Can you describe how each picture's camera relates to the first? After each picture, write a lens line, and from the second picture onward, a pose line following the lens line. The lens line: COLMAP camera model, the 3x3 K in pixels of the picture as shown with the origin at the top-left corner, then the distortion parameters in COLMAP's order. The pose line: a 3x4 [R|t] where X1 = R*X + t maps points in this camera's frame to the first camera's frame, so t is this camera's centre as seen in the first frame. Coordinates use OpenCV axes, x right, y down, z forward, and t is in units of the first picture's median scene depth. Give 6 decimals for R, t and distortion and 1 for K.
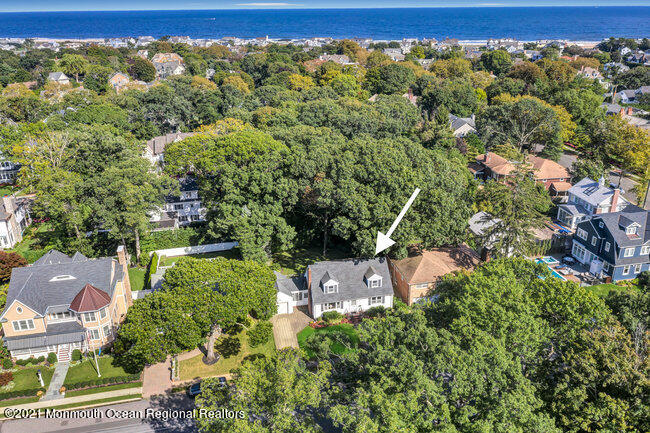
lens RADIAL K [[522.3, 0, 325.0], [0, 522.3, 216.5], [0, 0, 1]] dist [-0.012785, 0.001866]
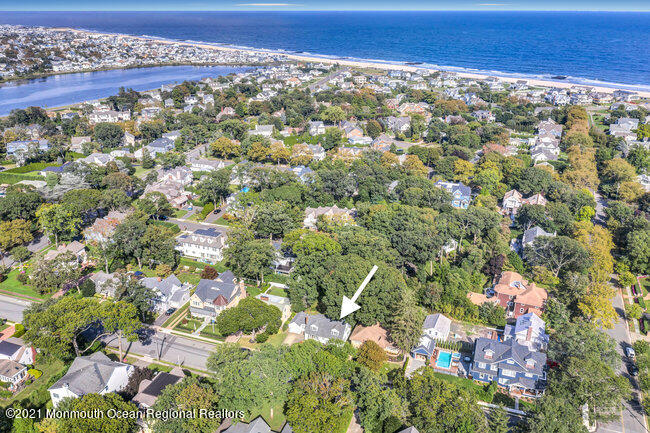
lens RADIAL K [[522.3, 0, 325.0], [0, 522.3, 216.5], [0, 0, 1]] dist [-0.012785, 0.001866]
pose [[0.836590, 0.212374, -0.504990, 0.927464], [-0.209841, 0.975722, 0.062710, -0.404242], [0.506048, 0.053505, 0.860844, -0.729290]]
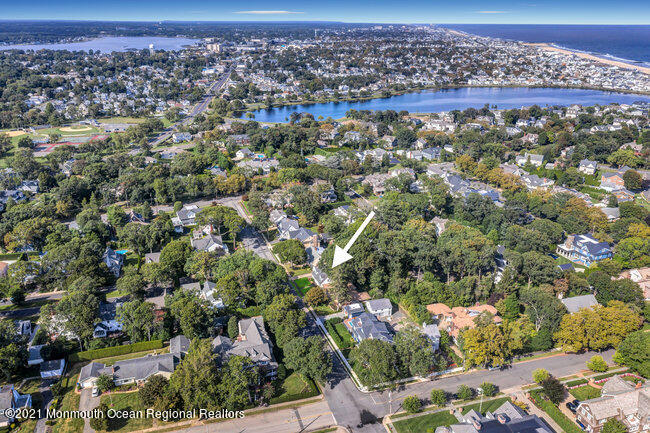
lens RADIAL K [[510.1, 0, 325.0], [0, 510.1, 216.5], [0, 0, 1]] dist [-0.001996, 0.000316]
pose [[0.108491, 0.364534, -0.924849, 2.586841], [-0.367057, 0.879287, 0.303517, -1.056856], [0.923850, 0.306544, 0.229199, 0.218542]]
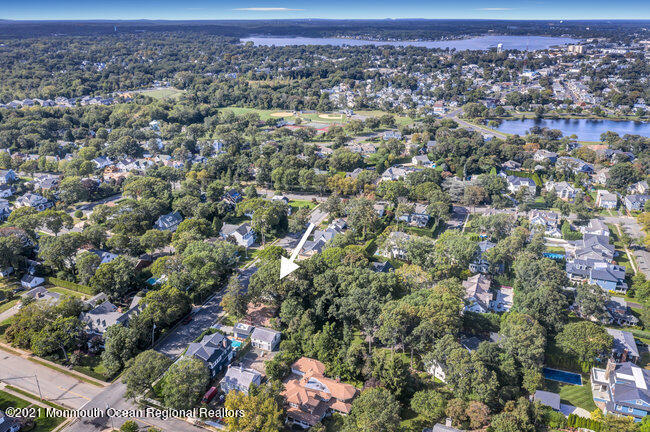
lens RADIAL K [[522.3, 0, 325.0], [0, 522.3, 216.0], [0, 0, 1]] dist [-0.012785, 0.001866]
pose [[-0.577691, 0.297695, -0.760034, 1.866076], [-0.290536, 0.795151, 0.532282, -1.736985], [0.762799, 0.528312, -0.372860, 1.991893]]
